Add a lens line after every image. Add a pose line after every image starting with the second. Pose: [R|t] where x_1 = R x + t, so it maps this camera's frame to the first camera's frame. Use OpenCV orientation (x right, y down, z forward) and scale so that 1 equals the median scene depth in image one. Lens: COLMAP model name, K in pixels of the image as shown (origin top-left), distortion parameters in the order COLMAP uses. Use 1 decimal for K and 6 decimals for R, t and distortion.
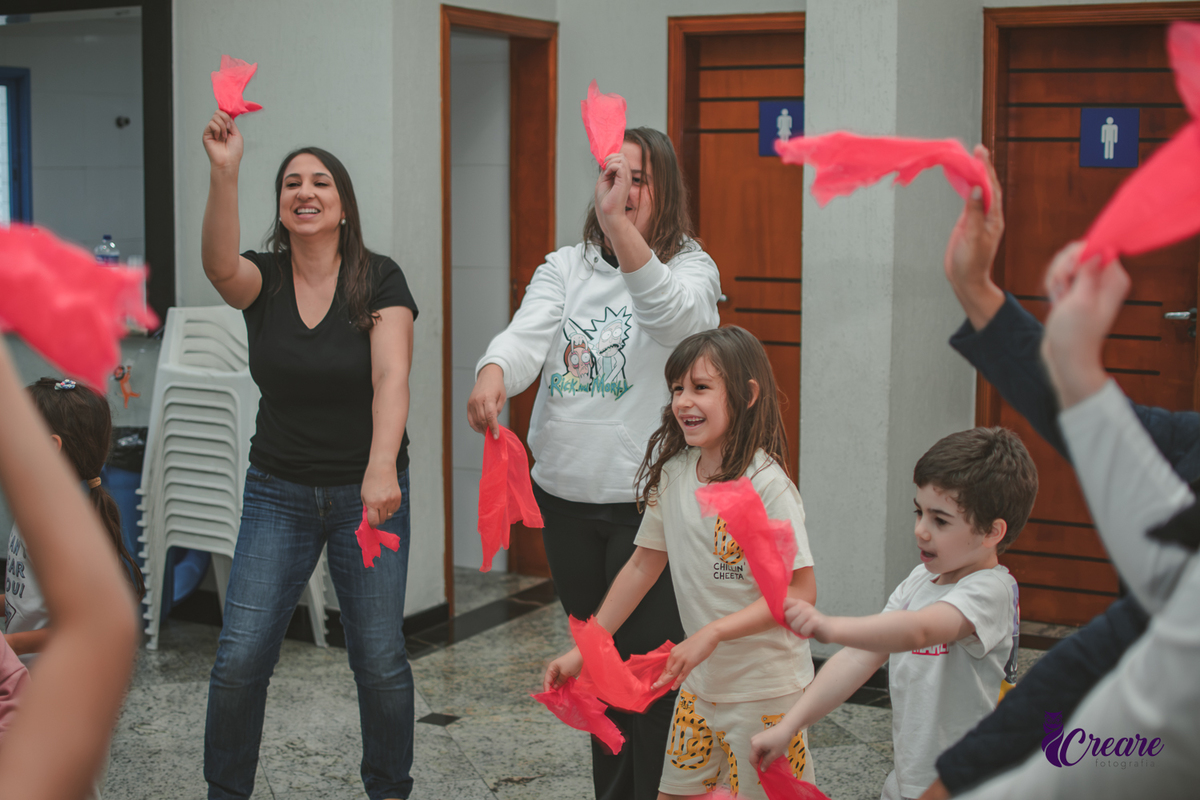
lens RADIAL K [[1872.3, 0, 604.5], [0, 1872.3, 403.5], [0, 0, 1]] dist [-0.146798, 0.000000]
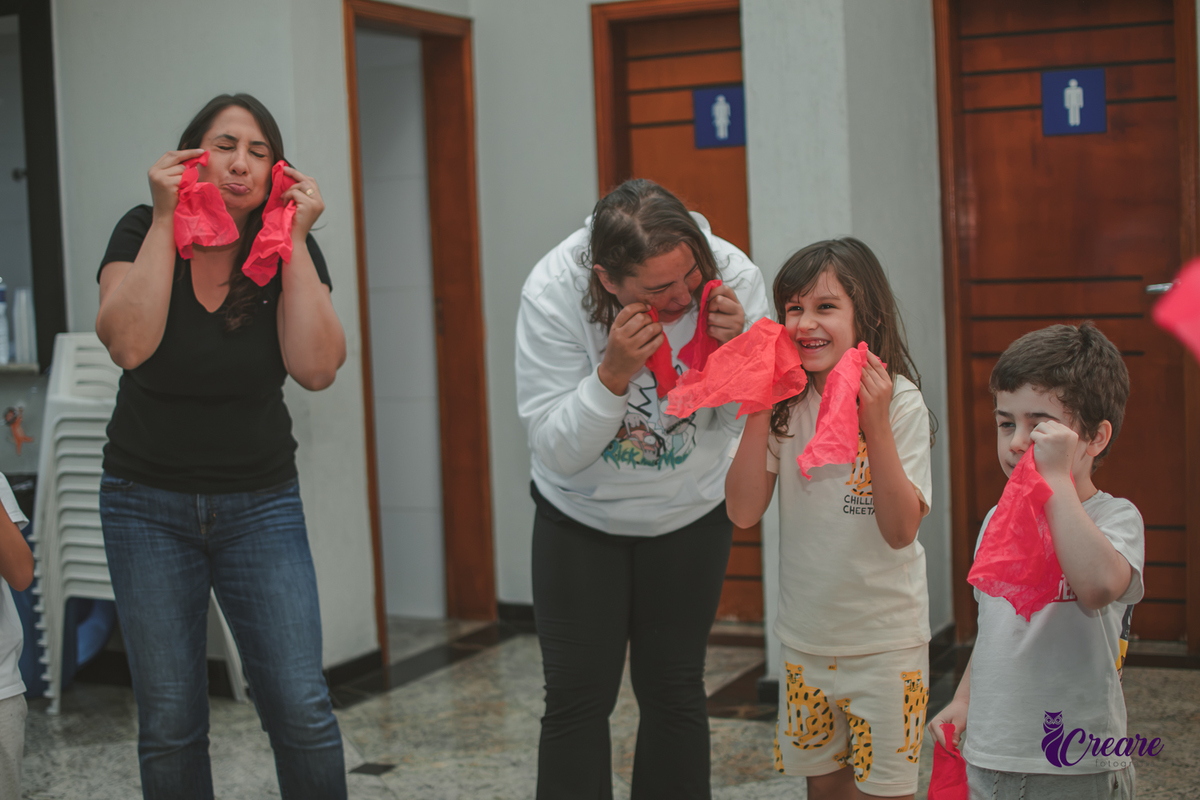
lens RADIAL K [[1872.3, 0, 597.5], [0, 1872.3, 392.2], [0, 0, 1]] dist [-0.146798, 0.000000]
pose [[0.998261, -0.050253, 0.030808, -0.000458], [0.051781, 0.997356, -0.050984, 0.037114], [-0.028164, 0.052491, 0.998224, 0.094894]]
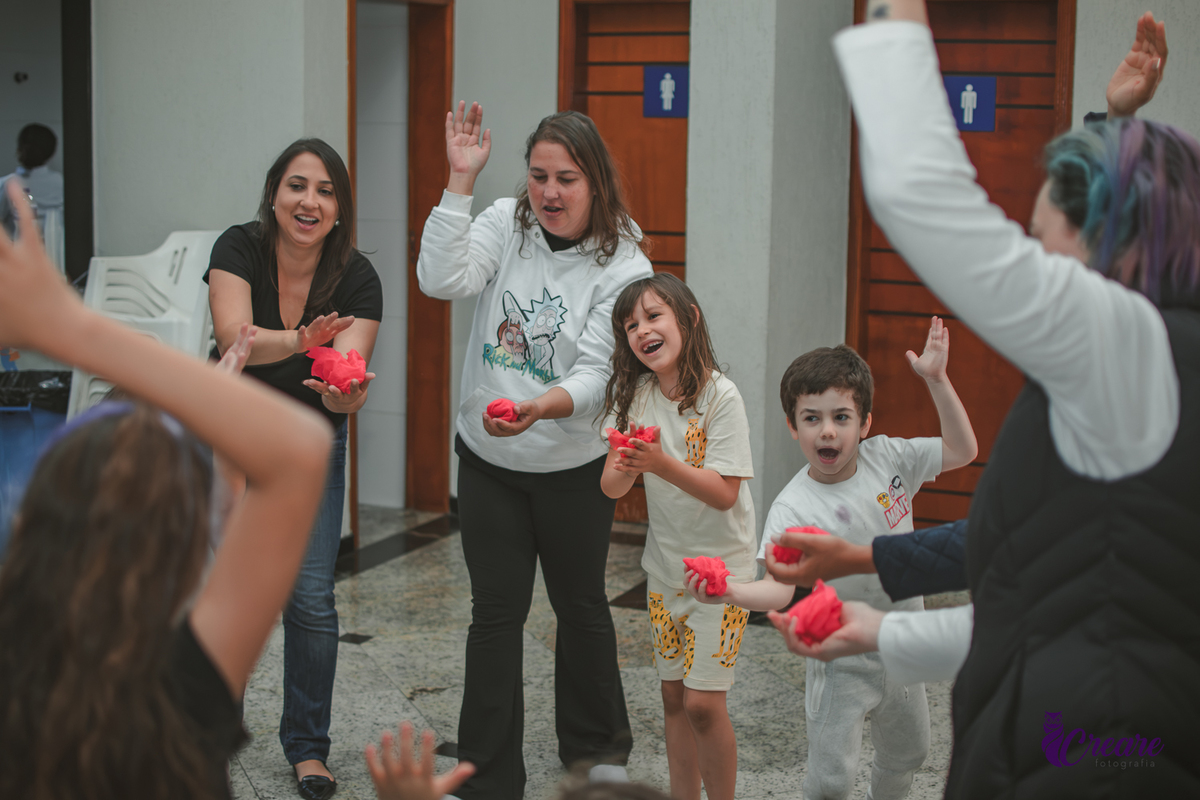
lens RADIAL K [[1872.3, 0, 597.6], [0, 1872.3, 403.1], [0, 0, 1]] dist [-0.146798, 0.000000]
pose [[0.997573, -0.000806, 0.069618, -0.020477], [-0.000932, 0.999689, 0.024928, 0.005092], [-0.069616, -0.024933, 0.997262, -0.077364]]
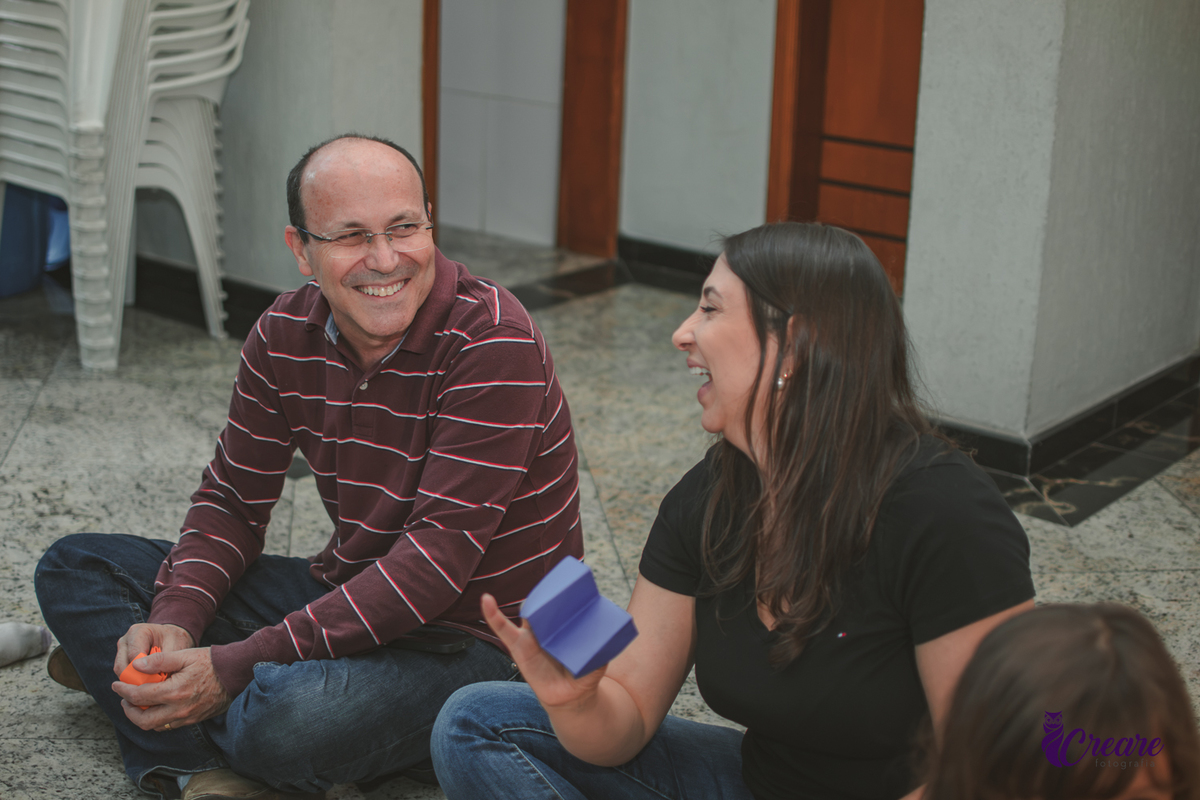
lens RADIAL K [[1872.3, 0, 597.1], [0, 1872.3, 400.5], [0, 0, 1]] dist [-0.146798, 0.000000]
pose [[0.981584, 0.082102, -0.172489, 0.112910], [-0.051109, 0.982884, 0.176994, 0.024886], [0.184069, -0.164919, 0.968979, 0.364313]]
